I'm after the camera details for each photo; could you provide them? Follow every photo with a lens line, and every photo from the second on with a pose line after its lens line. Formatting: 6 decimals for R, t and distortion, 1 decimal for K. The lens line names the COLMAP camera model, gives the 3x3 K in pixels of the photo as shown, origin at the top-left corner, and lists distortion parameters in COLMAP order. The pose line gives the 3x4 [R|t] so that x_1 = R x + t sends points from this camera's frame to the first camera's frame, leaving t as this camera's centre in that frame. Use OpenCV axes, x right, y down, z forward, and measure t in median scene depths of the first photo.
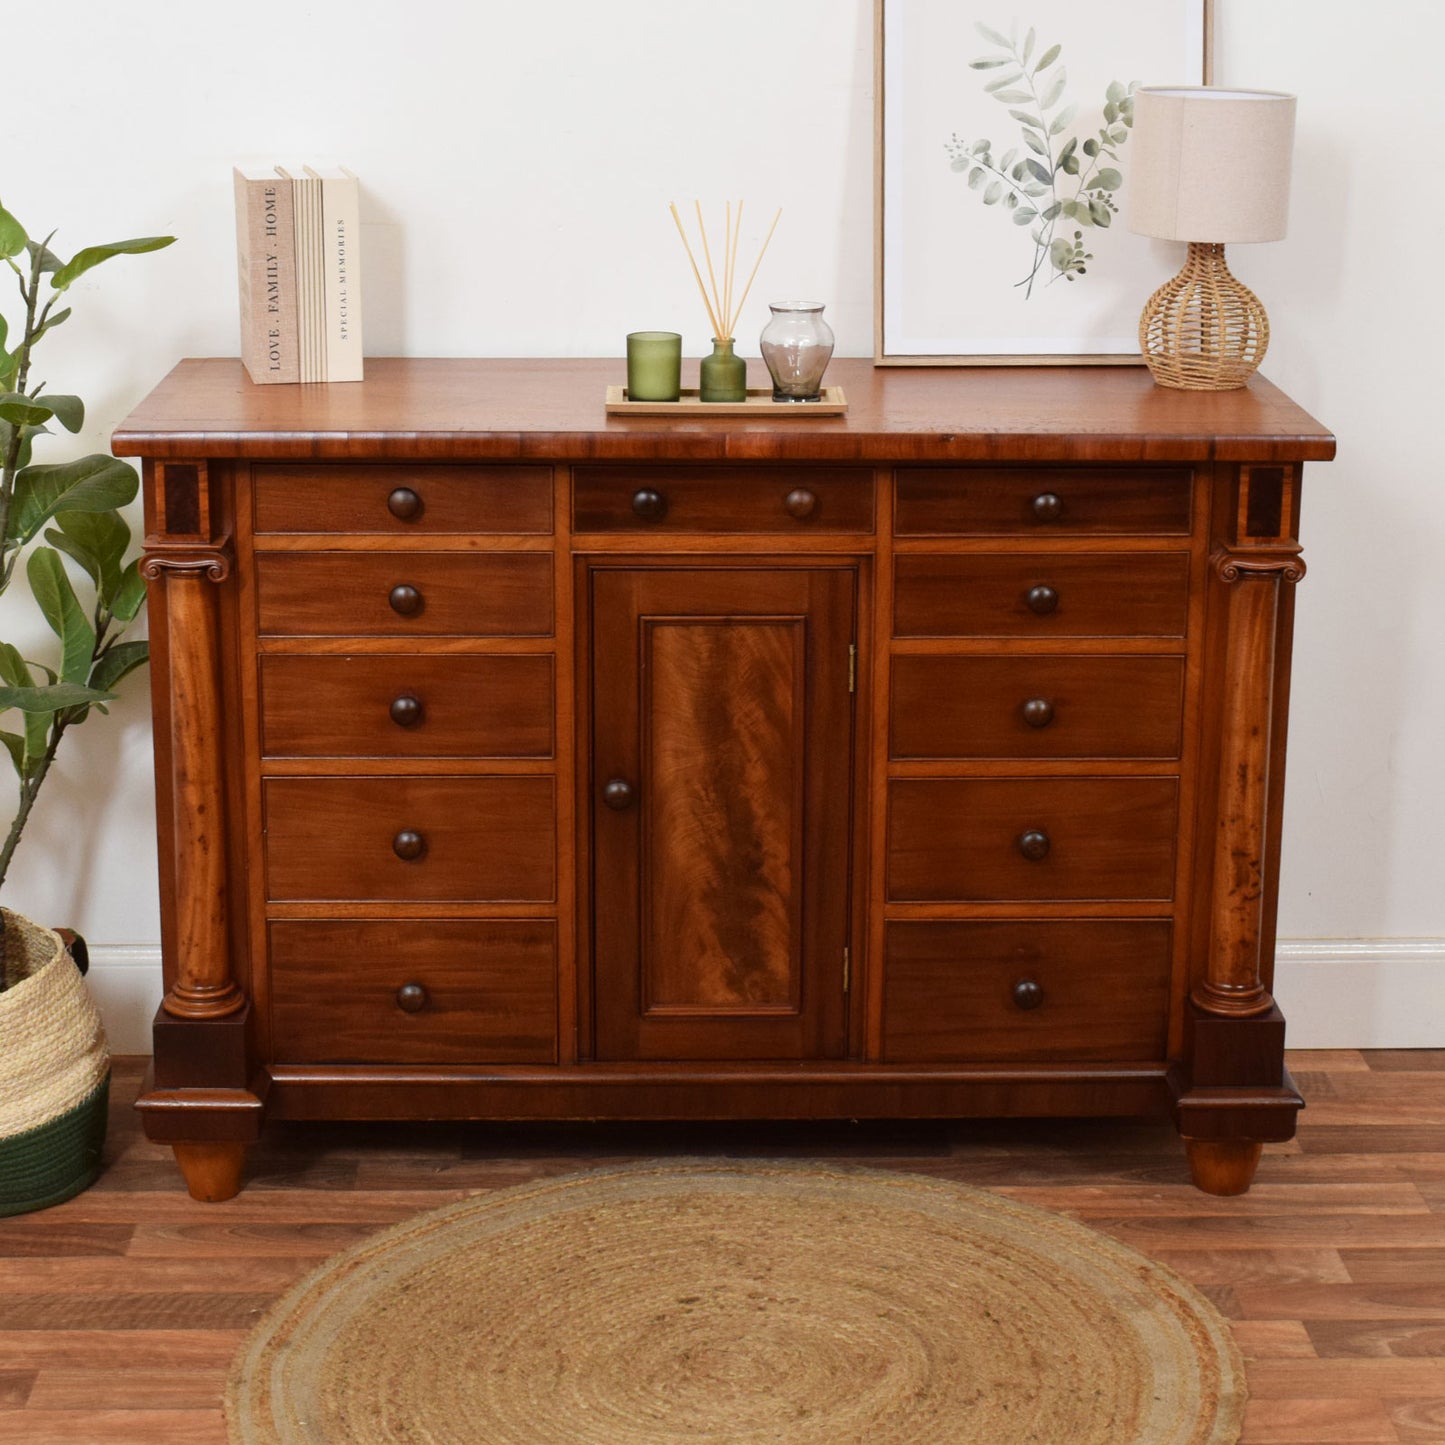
lens RADIAL K [[2937.0, 0, 718.1], [0, 2937.0, 632.7], [0, 0, 1]] dist [-0.034393, -0.040552]
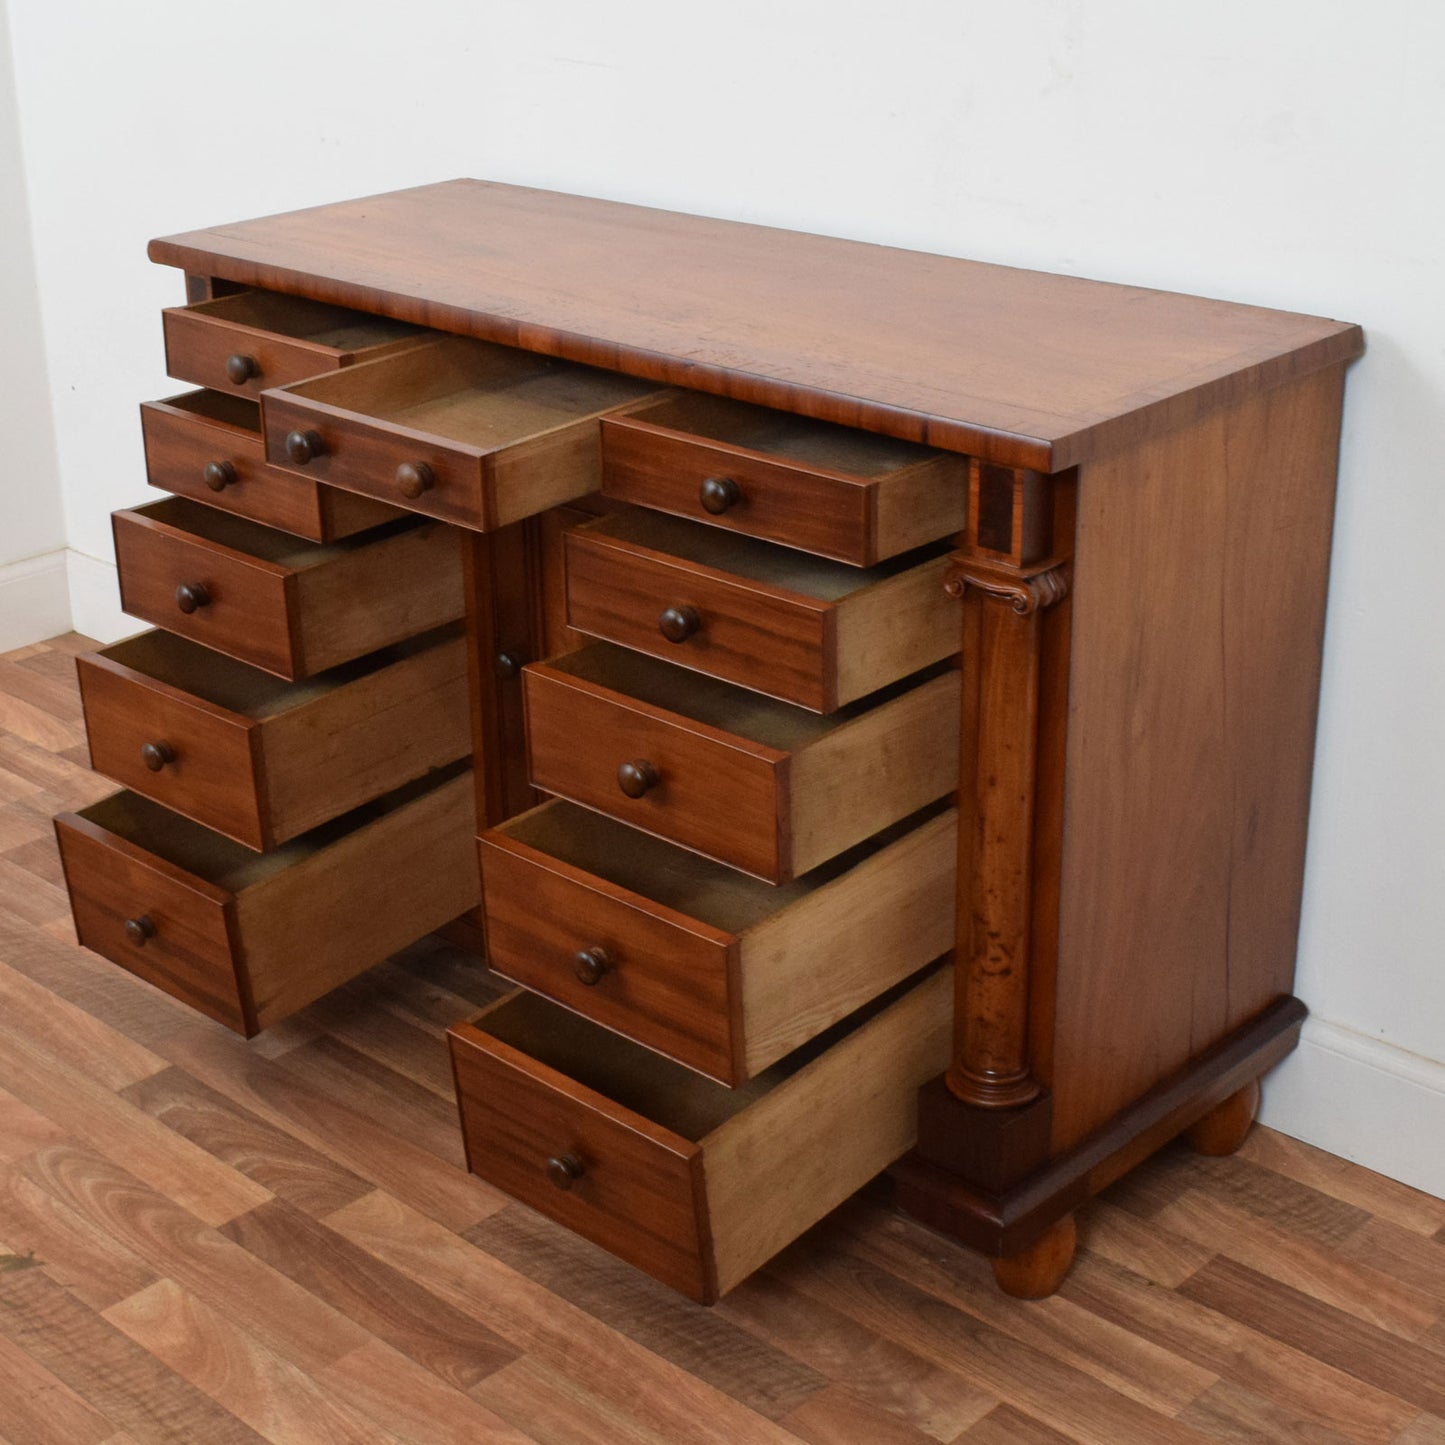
lens RADIAL K [[2442.1, 0, 632.9], [0, 2442.1, 676.0], [0, 0, 1]] dist [-0.029530, -0.005773]
pose [[0.691639, 0.247601, -0.678475, 0.561597], [-0.151351, 0.968230, 0.199056, -0.113715], [0.706207, -0.034987, 0.707141, 0.442745]]
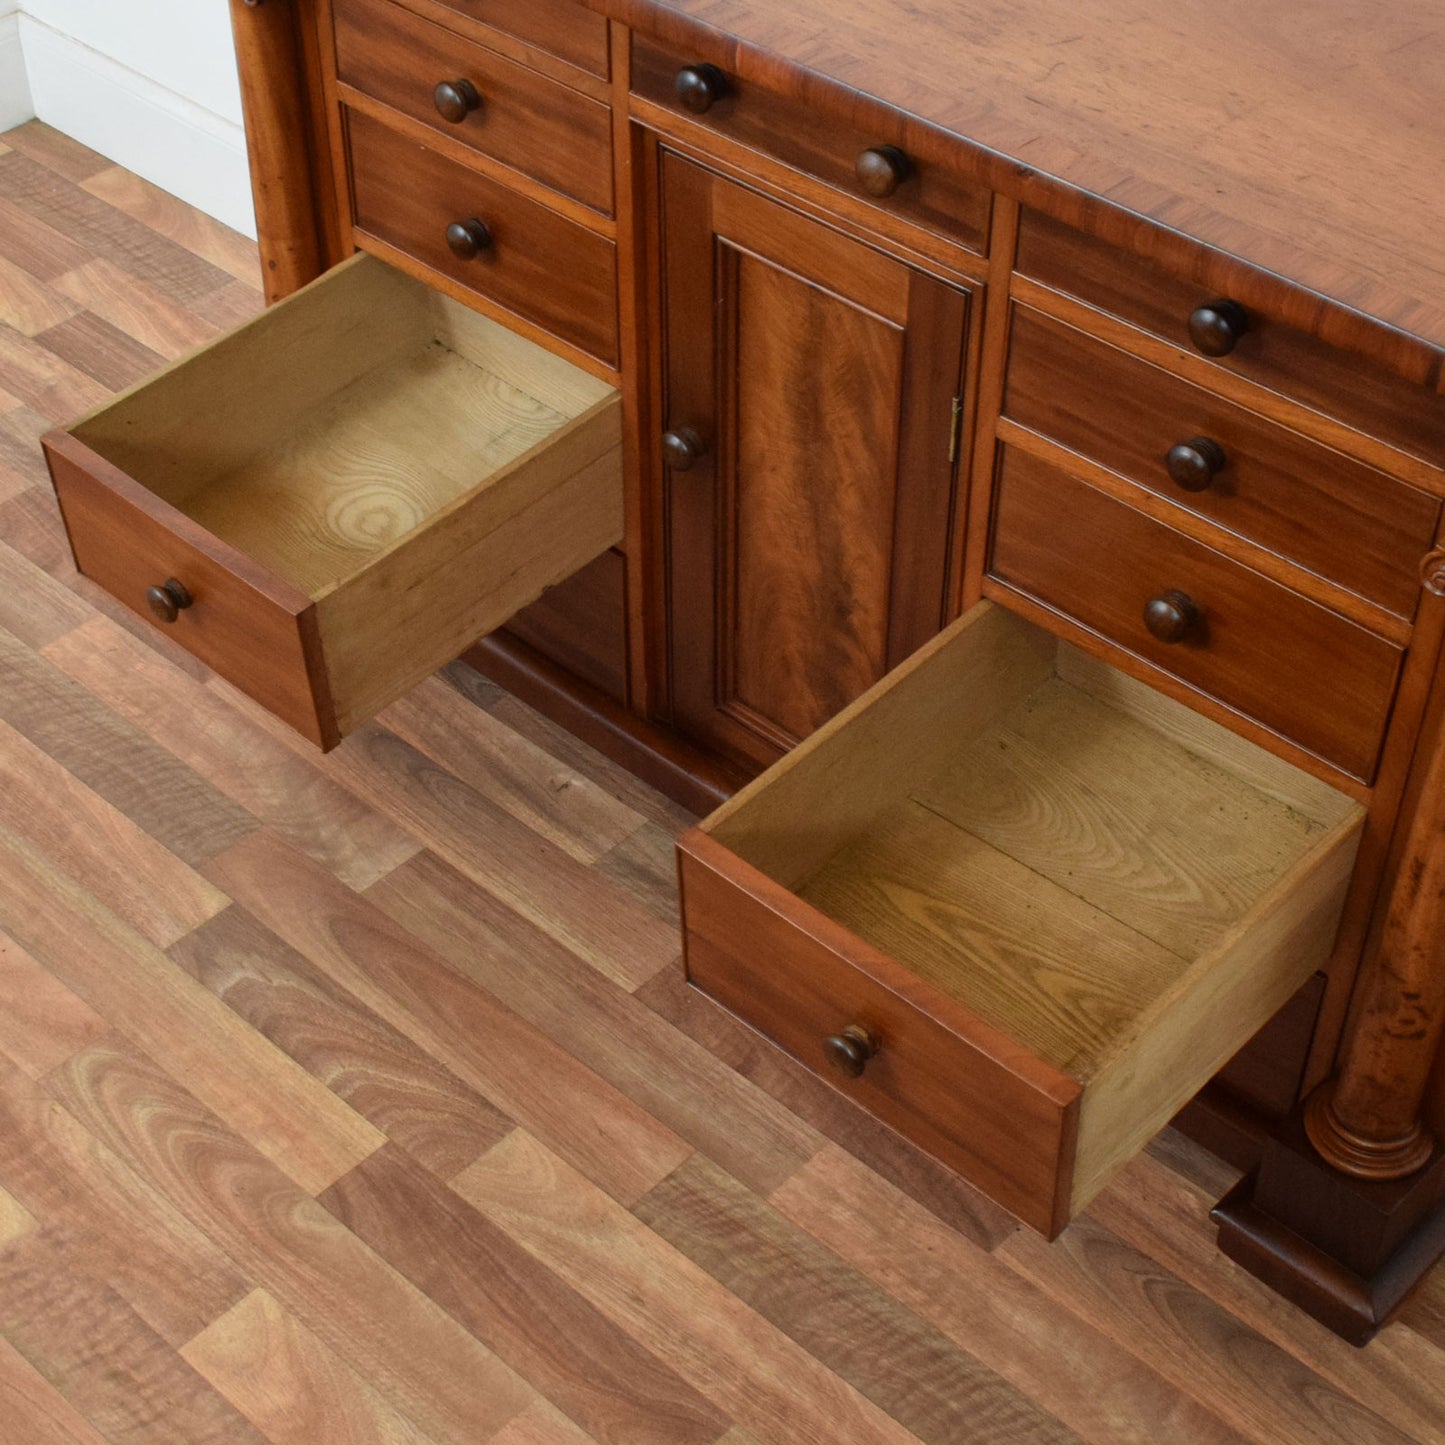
lens RADIAL K [[2491.7, 0, 697.6], [0, 2491.7, 721.5], [0, 0, 1]] dist [-0.016124, -0.031059]
pose [[0.710747, 0.468318, -0.524896, 0.318812], [-0.167009, 0.837182, 0.520802, -0.206794], [0.683335, -0.282496, 0.673238, 0.576285]]
